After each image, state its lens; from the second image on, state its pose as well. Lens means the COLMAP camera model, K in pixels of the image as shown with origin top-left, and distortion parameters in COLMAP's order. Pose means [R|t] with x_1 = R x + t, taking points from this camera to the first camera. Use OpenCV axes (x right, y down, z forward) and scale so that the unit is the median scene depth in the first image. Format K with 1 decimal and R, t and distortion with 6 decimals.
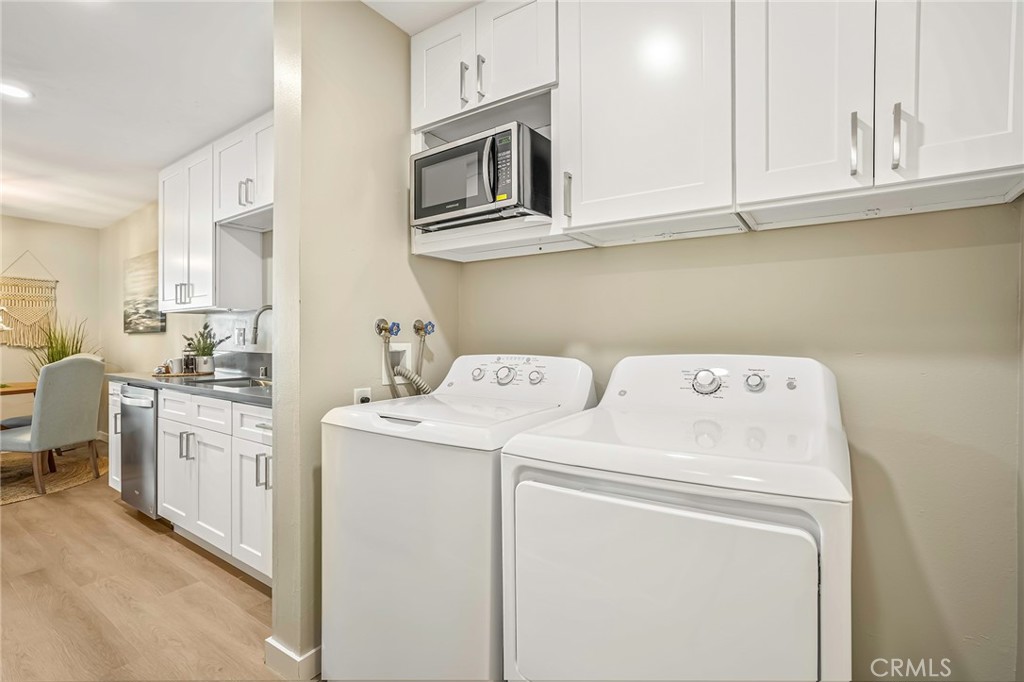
lens RADIAL K [[477.2, 0, 503.0], [0, 477.2, 336.0], [0, 0, 1]] dist [-0.054910, 0.021254]
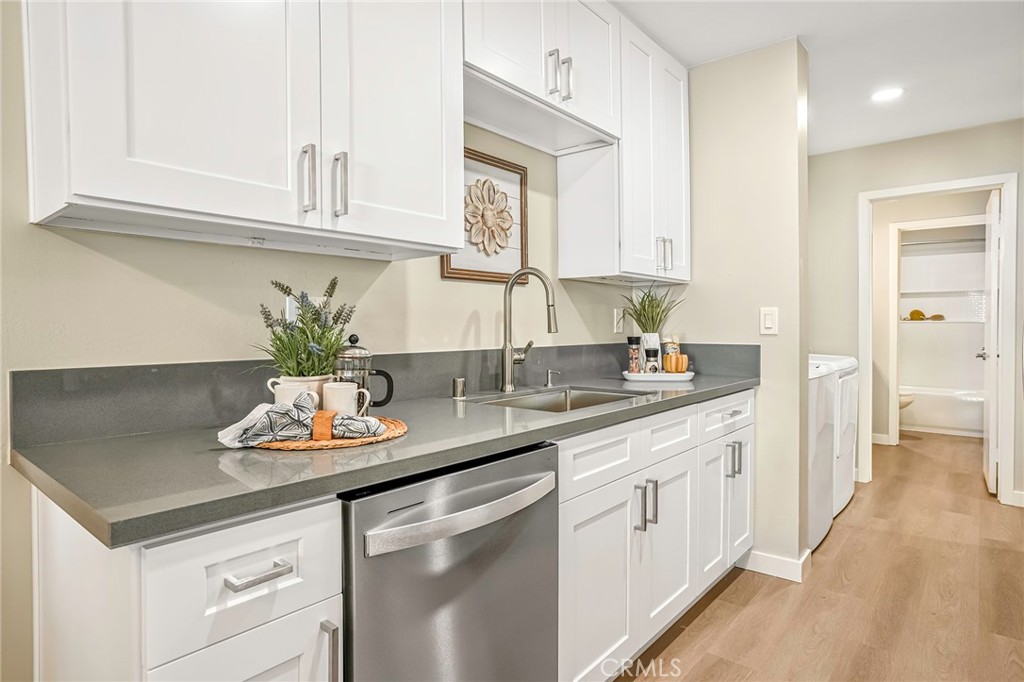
lens RADIAL K [[569.9, 0, 507.6], [0, 569.9, 330.5], [0, 0, 1]] dist [-0.041463, 0.025106]
pose [[0.098970, 0.005840, 0.995073, -1.681858], [-0.001576, 0.999982, -0.005712, 0.033788], [-0.995089, -0.001003, 0.098977, 1.315987]]
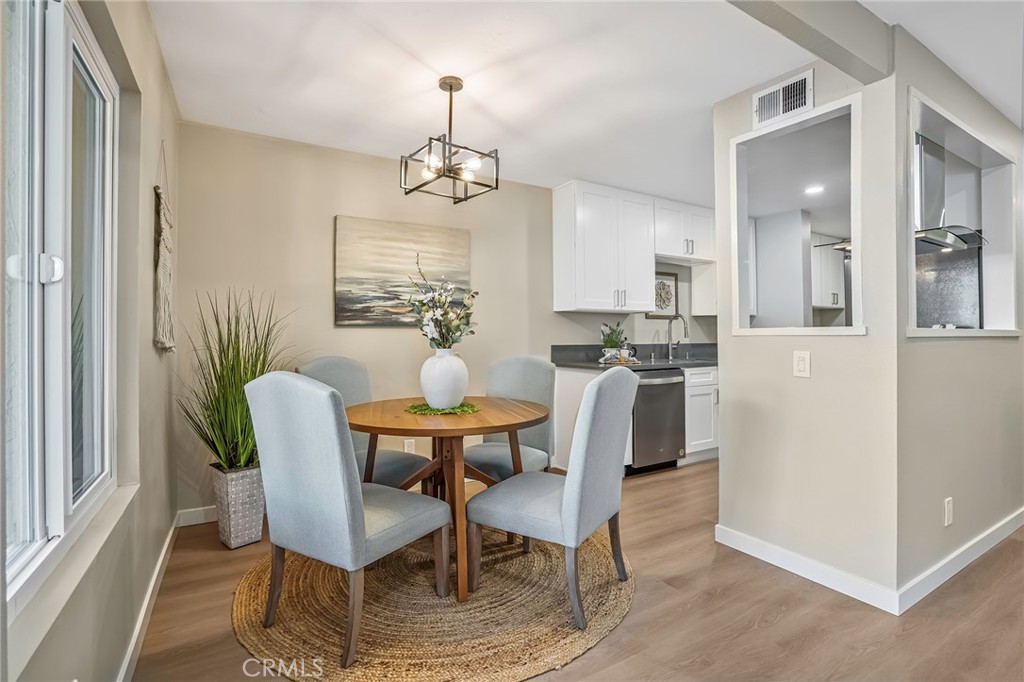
lens RADIAL K [[477.2, 0, 503.0], [0, 477.2, 336.0], [0, 0, 1]] dist [-0.054910, 0.021254]
pose [[0.434361, 0.014196, 0.900627, -3.124157], [-0.005829, 0.999899, -0.012949, 0.058214], [-0.900720, 0.000375, 0.434400, 1.143649]]
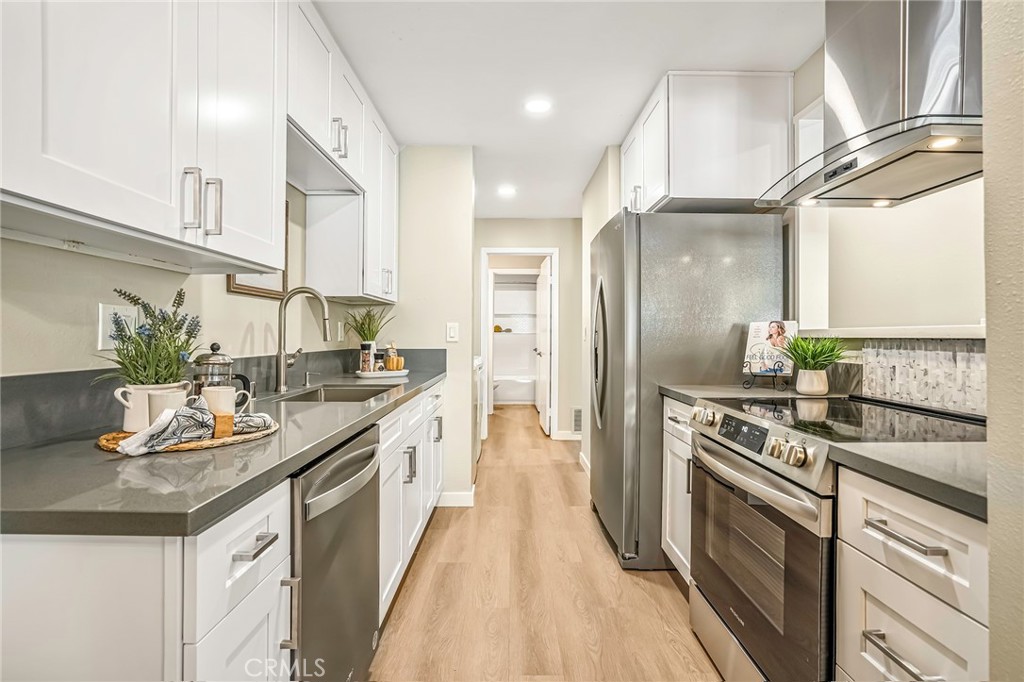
lens RADIAL K [[477.2, 0, 503.0], [0, 477.2, 336.0], [0, 0, 1]] dist [-0.054910, 0.021254]
pose [[-0.561256, 0.012852, 0.827542, -1.744471], [0.005919, 0.999916, -0.011515, 0.034984], [-0.827621, -0.001565, -0.561285, 1.587774]]
